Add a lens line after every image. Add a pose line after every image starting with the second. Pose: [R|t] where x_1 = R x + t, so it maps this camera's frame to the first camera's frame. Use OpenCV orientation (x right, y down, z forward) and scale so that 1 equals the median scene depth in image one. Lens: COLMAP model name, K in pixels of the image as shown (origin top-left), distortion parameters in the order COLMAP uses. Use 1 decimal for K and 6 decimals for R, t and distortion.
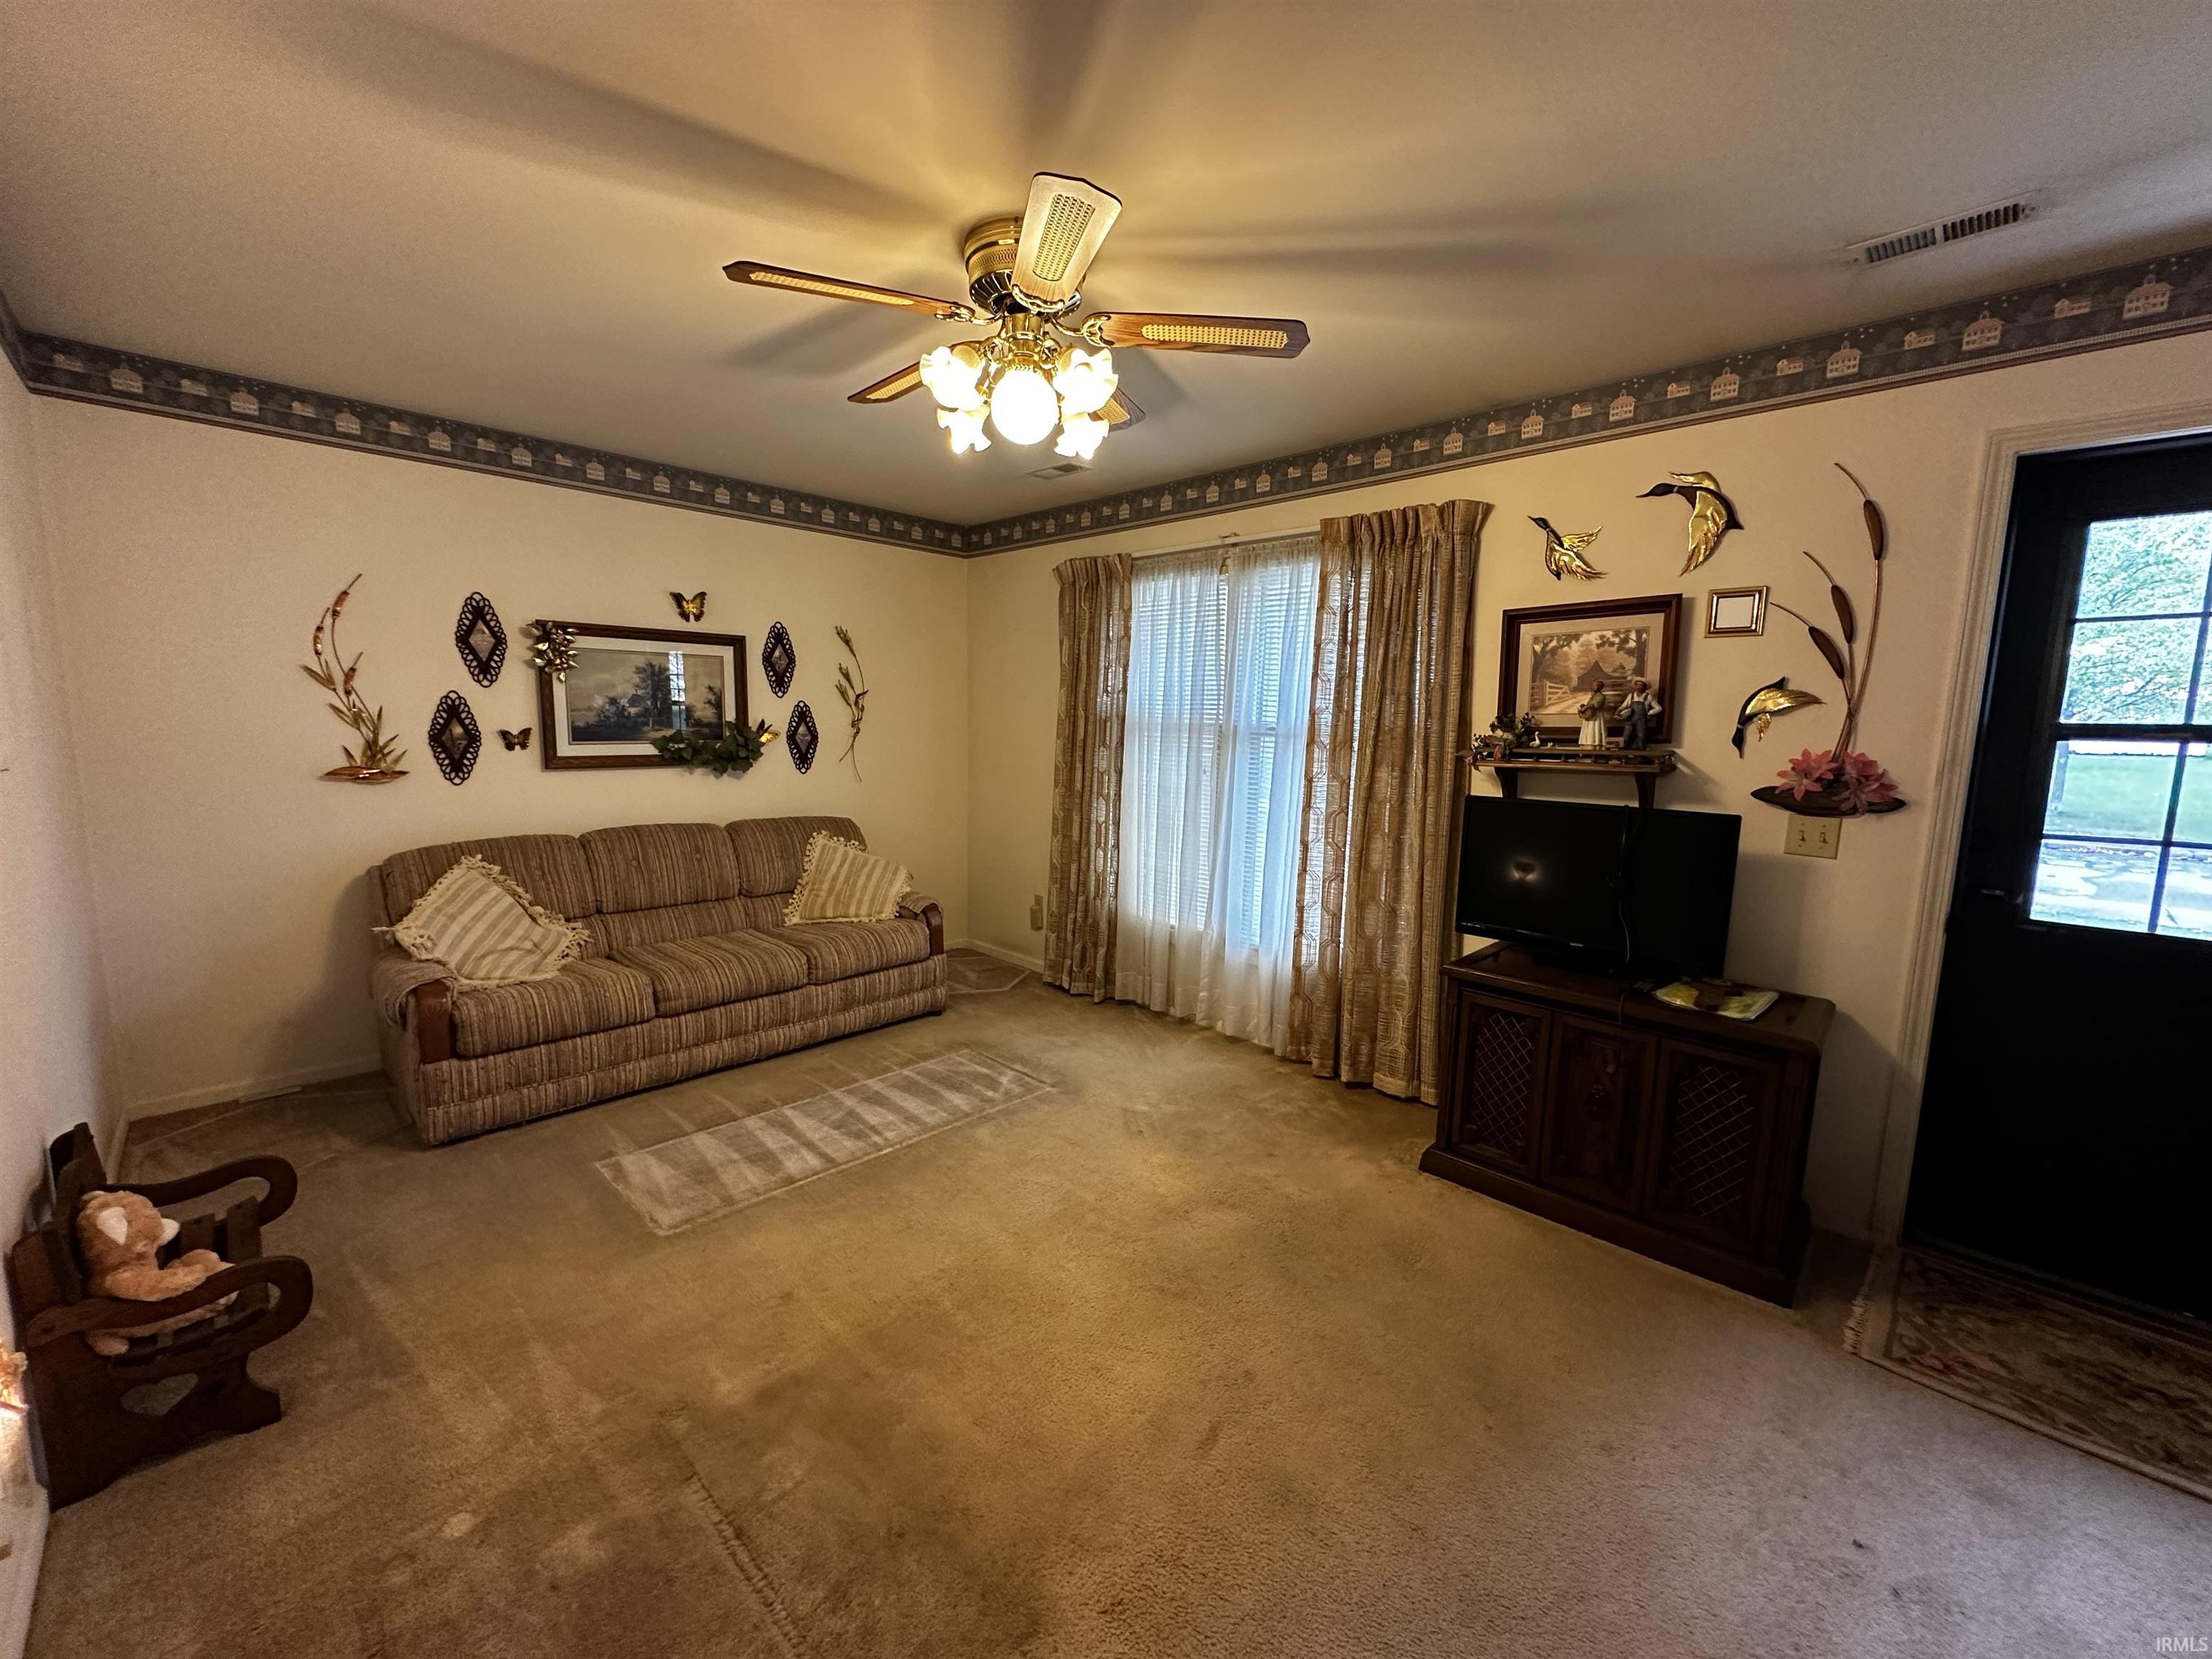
lens RADIAL K [[878.7, 0, 1109.8], [0, 878.7, 830.4], [0, 0, 1]] dist [-0.003924, 0.001417]
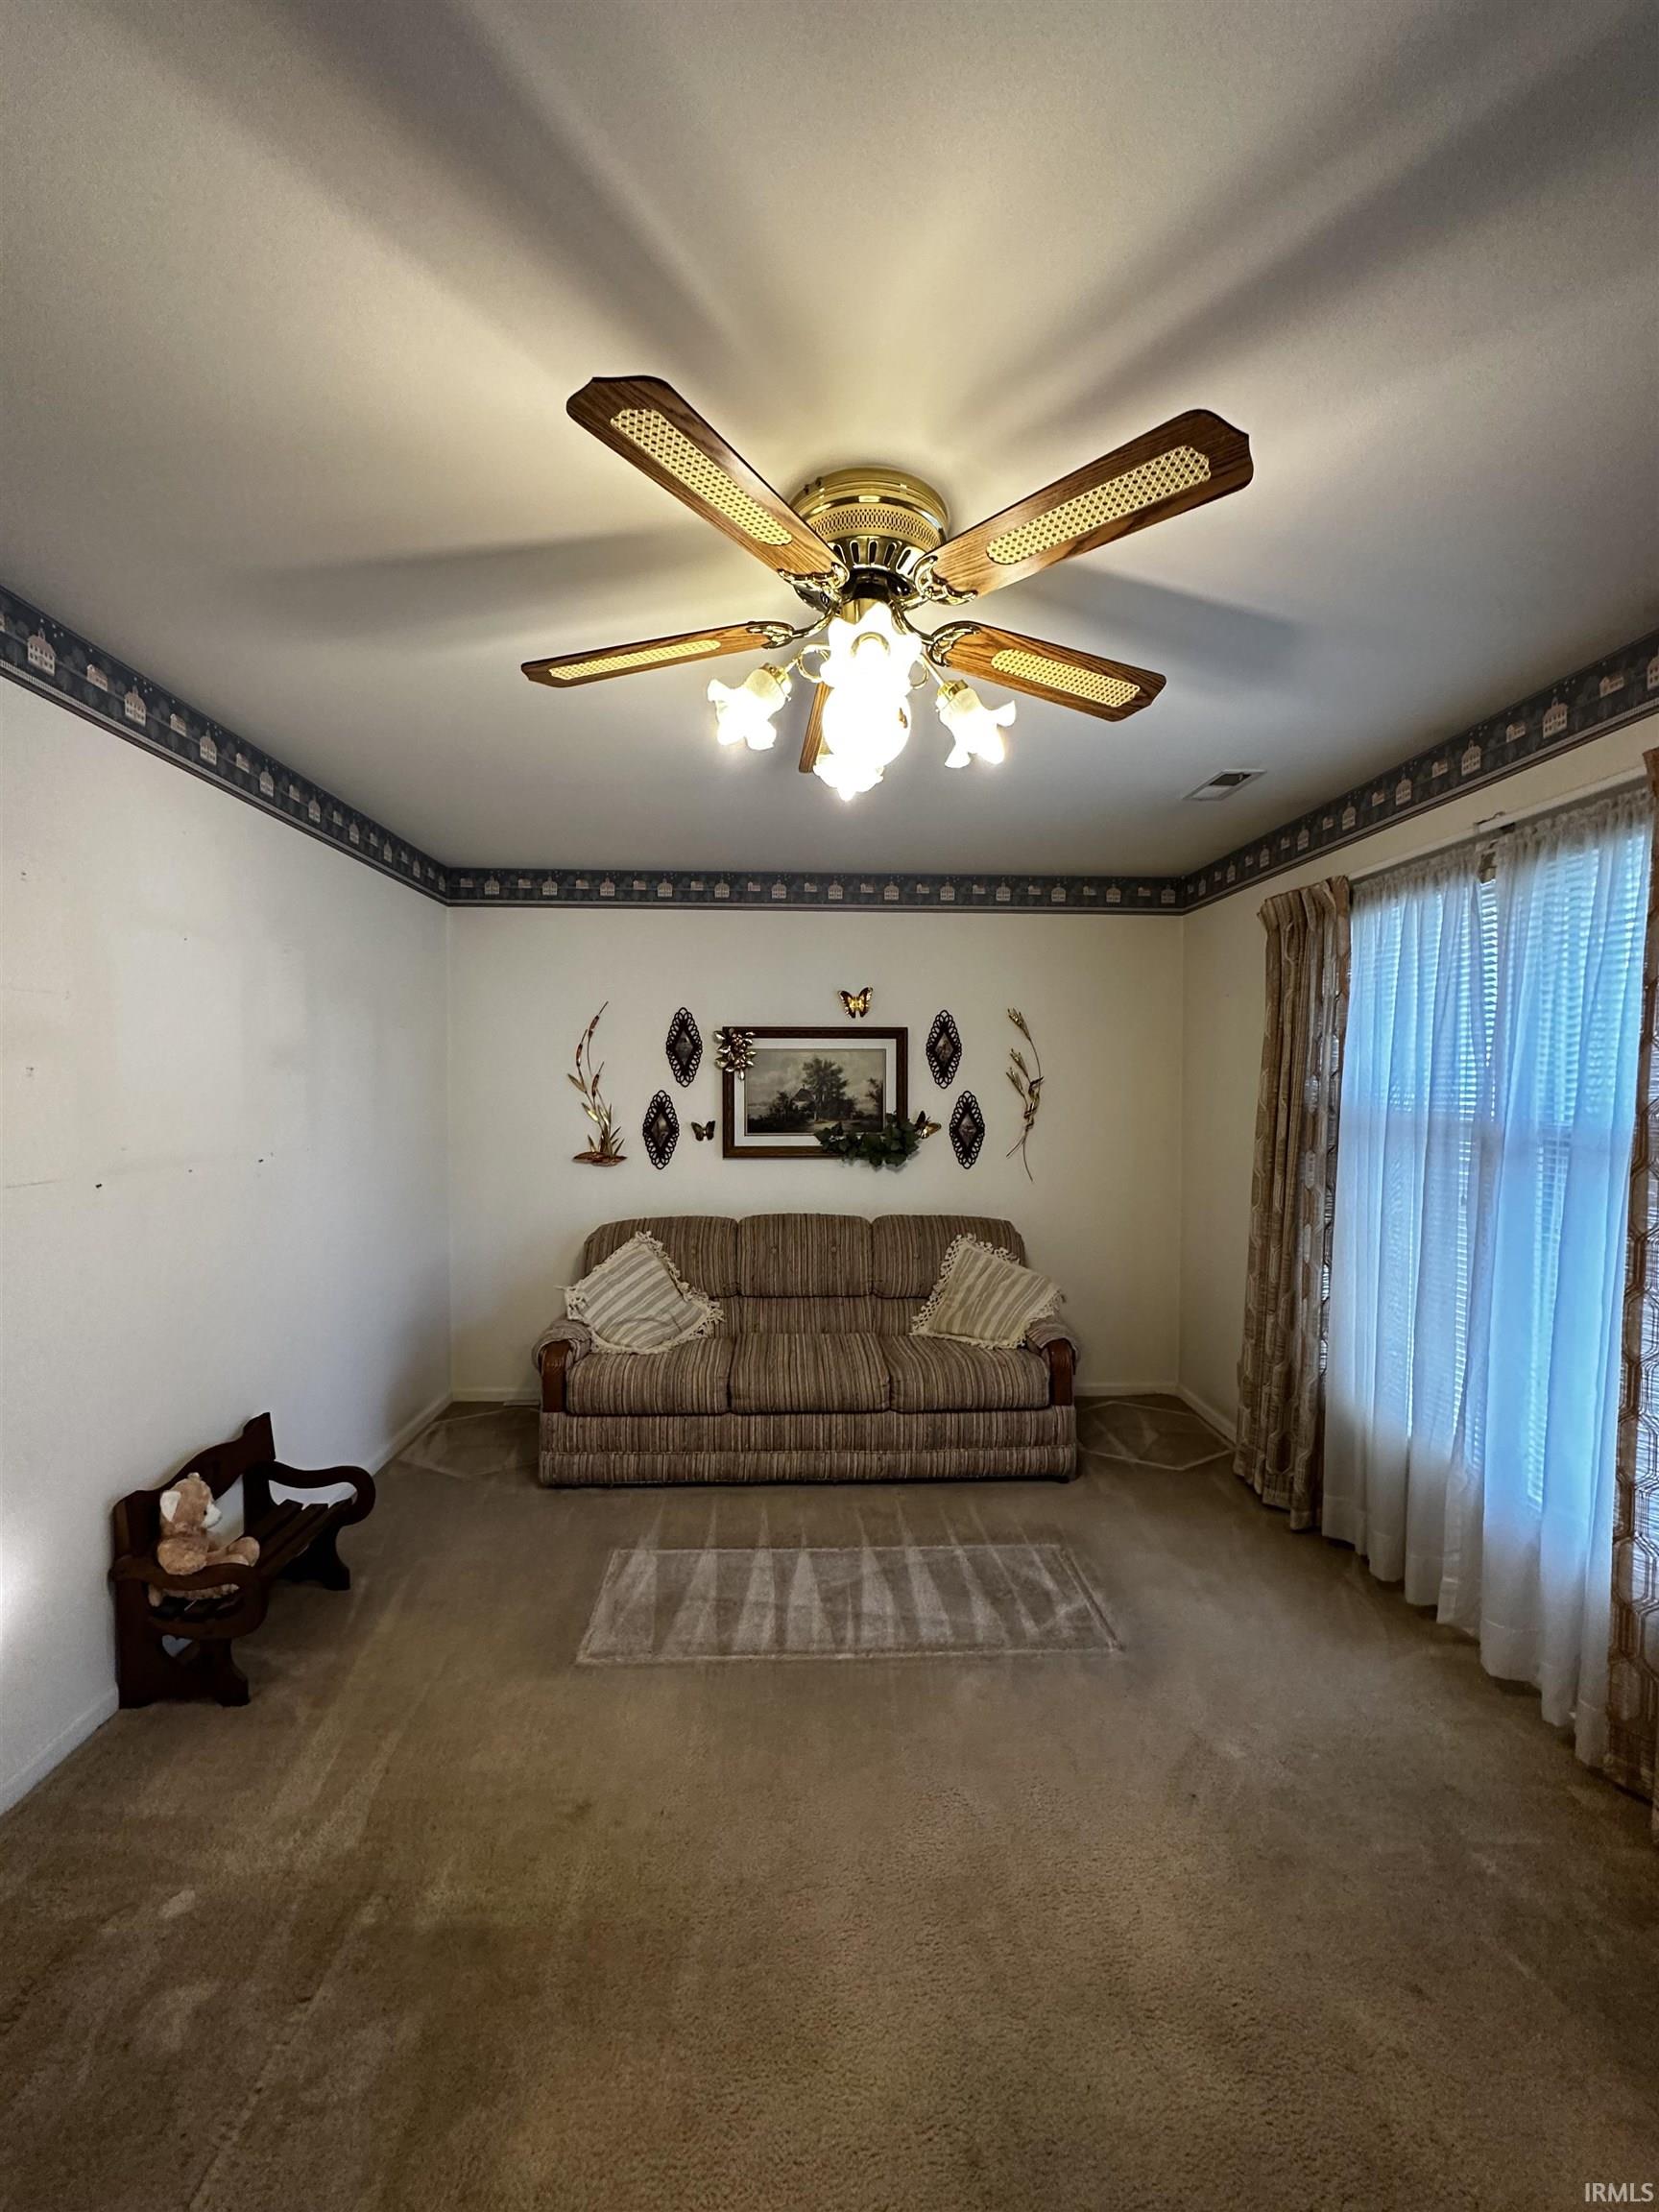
lens RADIAL K [[878.7, 0, 827.7], [0, 878.7, 1103.6], [0, 0, 1]] dist [-0.003924, 0.001417]
pose [[0.725478, -0.002895, -0.688239, 0.239650], [-0.075714, 0.993586, -0.083991, -0.057653], [0.684067, 0.113043, 0.720606, 0.291546]]
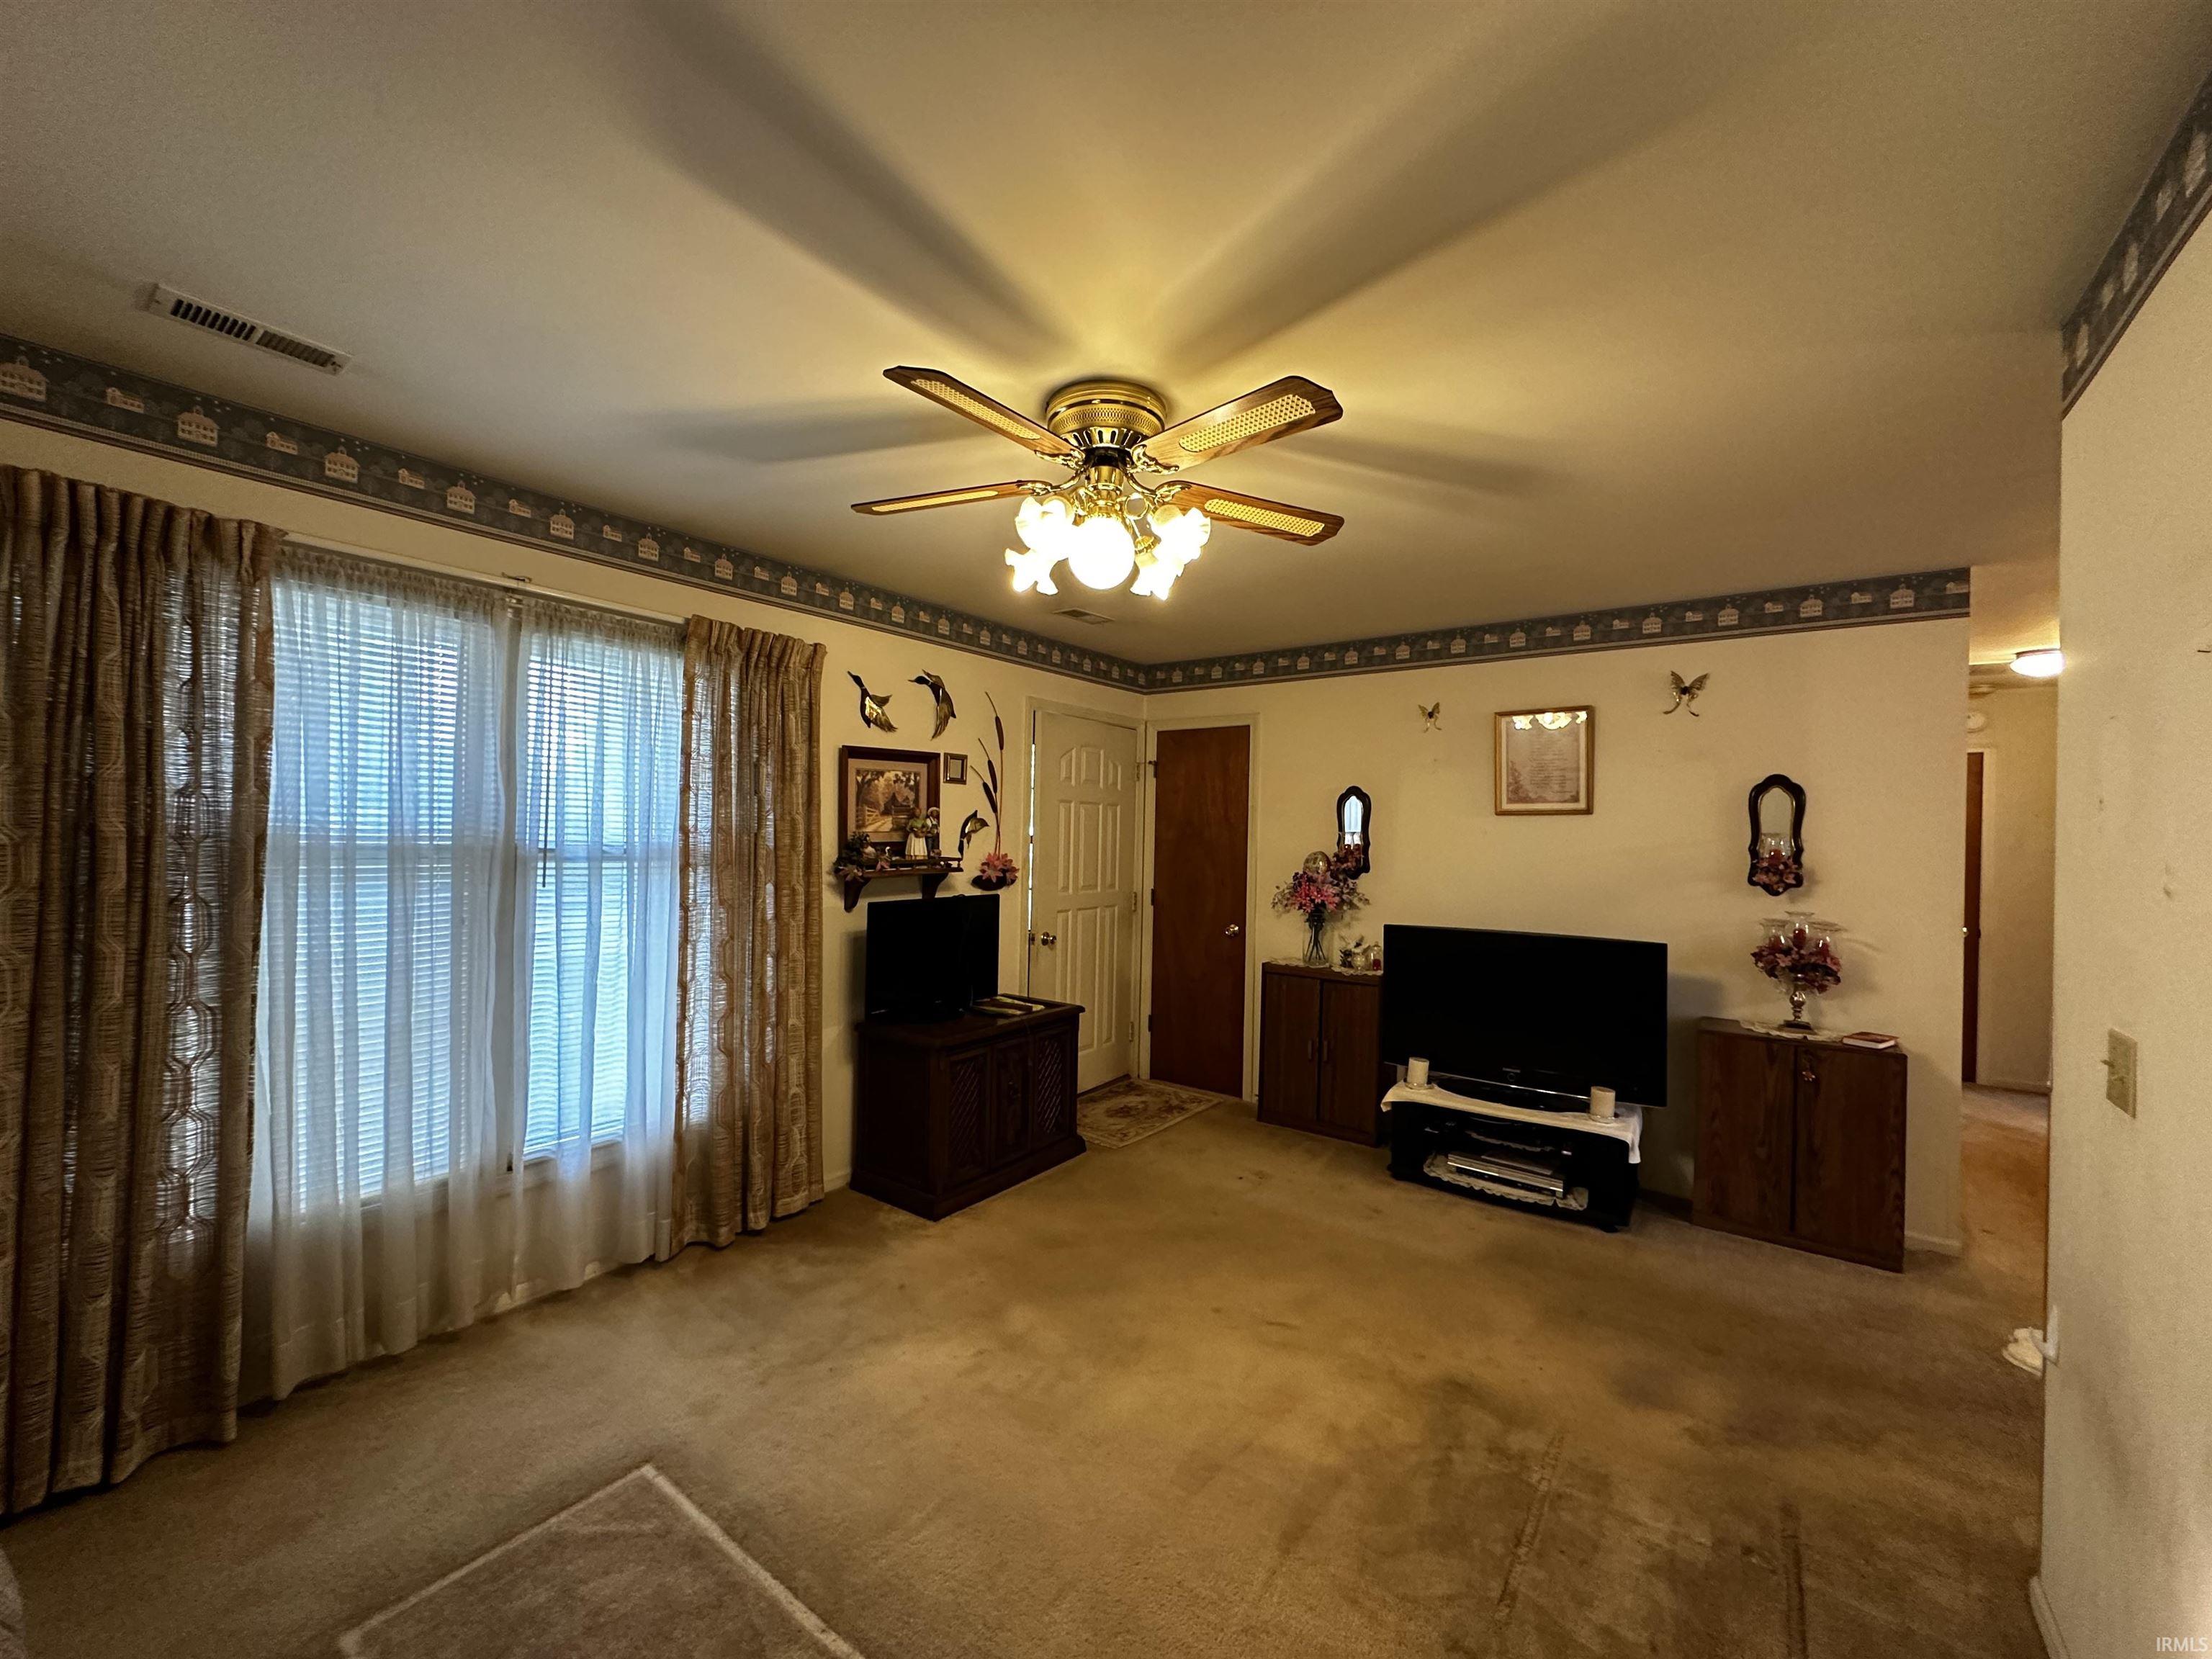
lens RADIAL K [[878.7, 0, 1097.4], [0, 878.7, 831.1], [0, 0, 1]] dist [-0.003924, 0.001417]
pose [[-0.128615, -0.021065, 0.991471, -0.672727], [0.102412, 0.994147, 0.034407, -0.122305], [-0.986392, 0.105964, -0.125705, 0.711896]]
